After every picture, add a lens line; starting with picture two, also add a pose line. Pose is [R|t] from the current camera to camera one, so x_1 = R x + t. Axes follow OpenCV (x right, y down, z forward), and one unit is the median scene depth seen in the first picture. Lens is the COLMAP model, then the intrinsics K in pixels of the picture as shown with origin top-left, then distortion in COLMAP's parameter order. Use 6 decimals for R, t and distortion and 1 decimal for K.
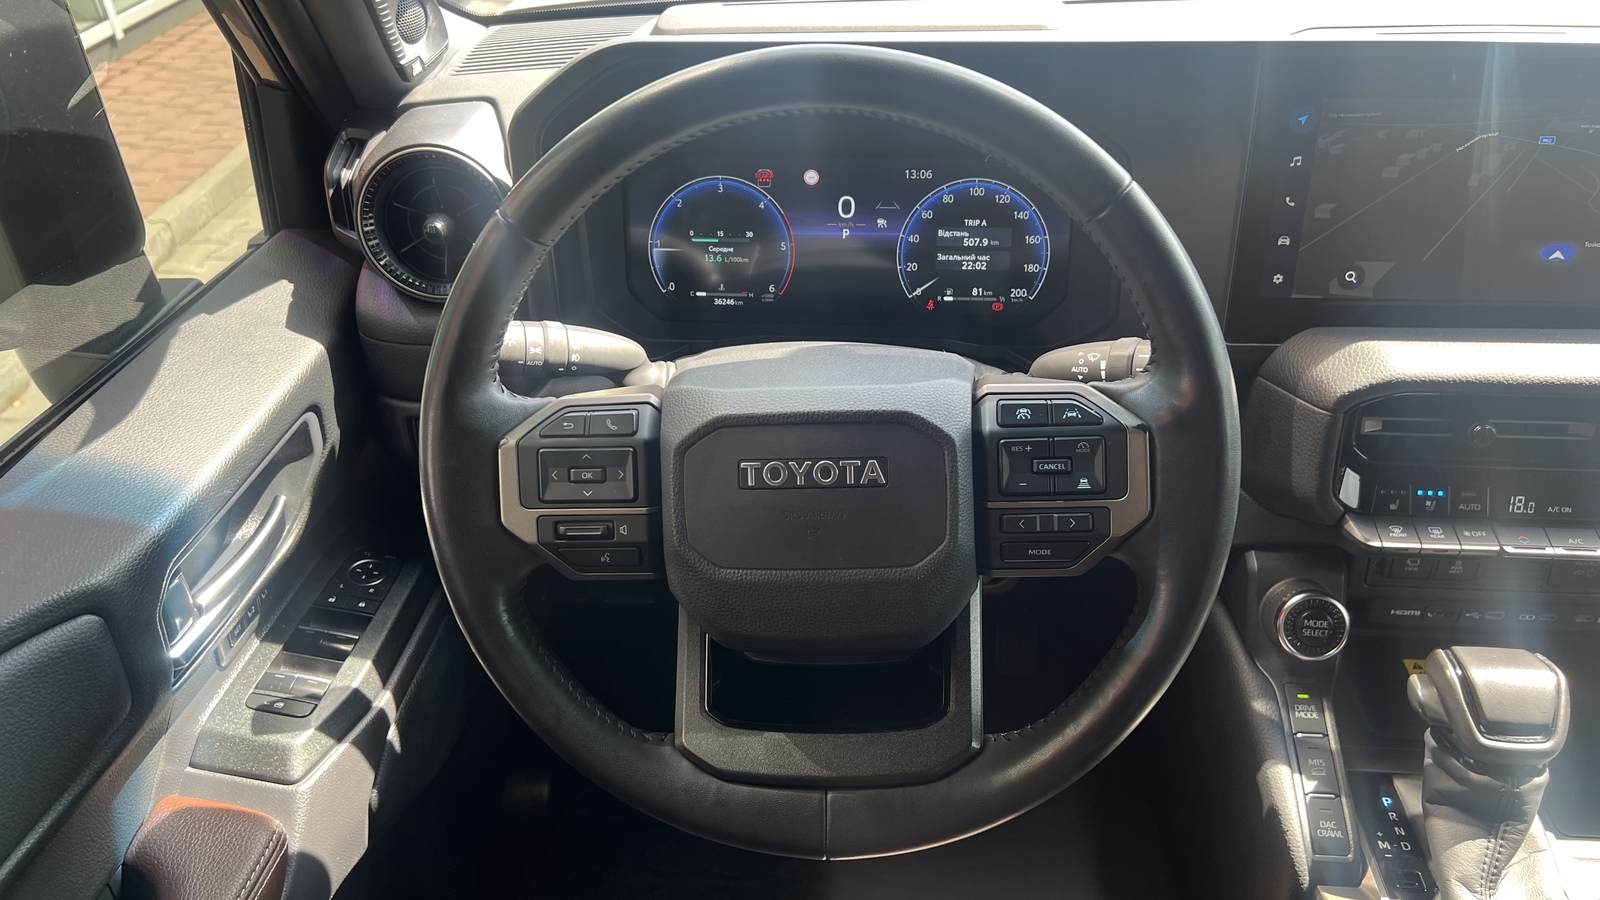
lens RADIAL K [[1236.4, 0, 803.3], [0, 1236.4, 469.4], [0, 0, 1]] dist [0.113655, -0.207031]
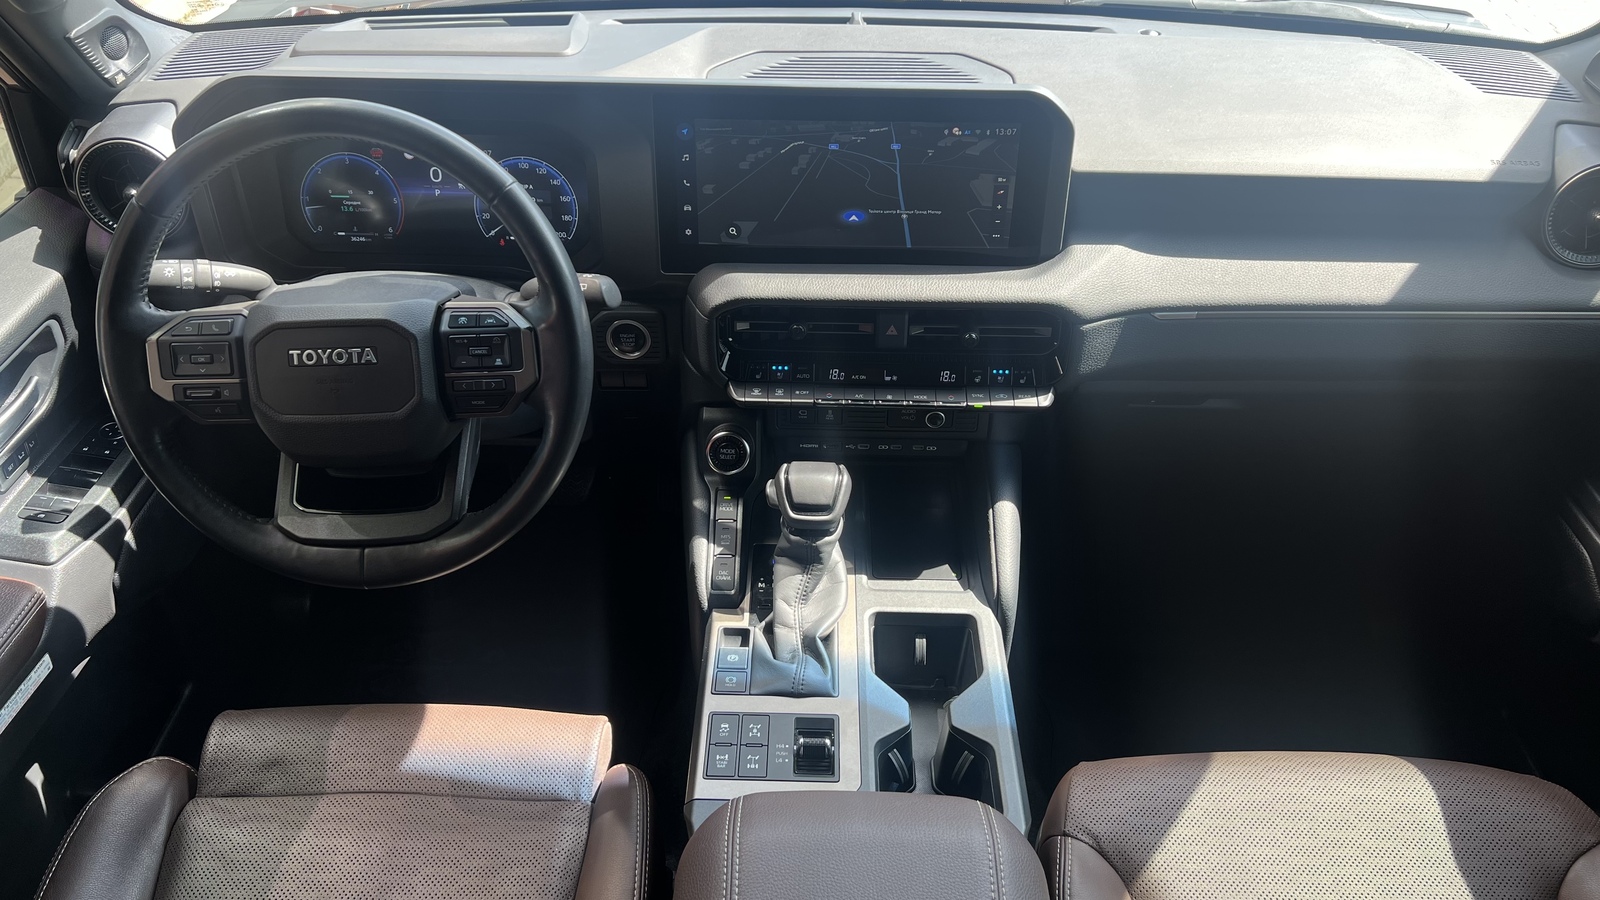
lens RADIAL K [[1204.4, 0, 802.1], [0, 1204.4, 459.4], [0, 0, 1]] dist [0.042934, -0.046648]
pose [[0.996977, -0.015793, 0.076070, 0.409086], [0.009516, 0.996572, 0.082184, 0.010110], [-0.077107, -0.081211, 0.993710, -0.550852]]
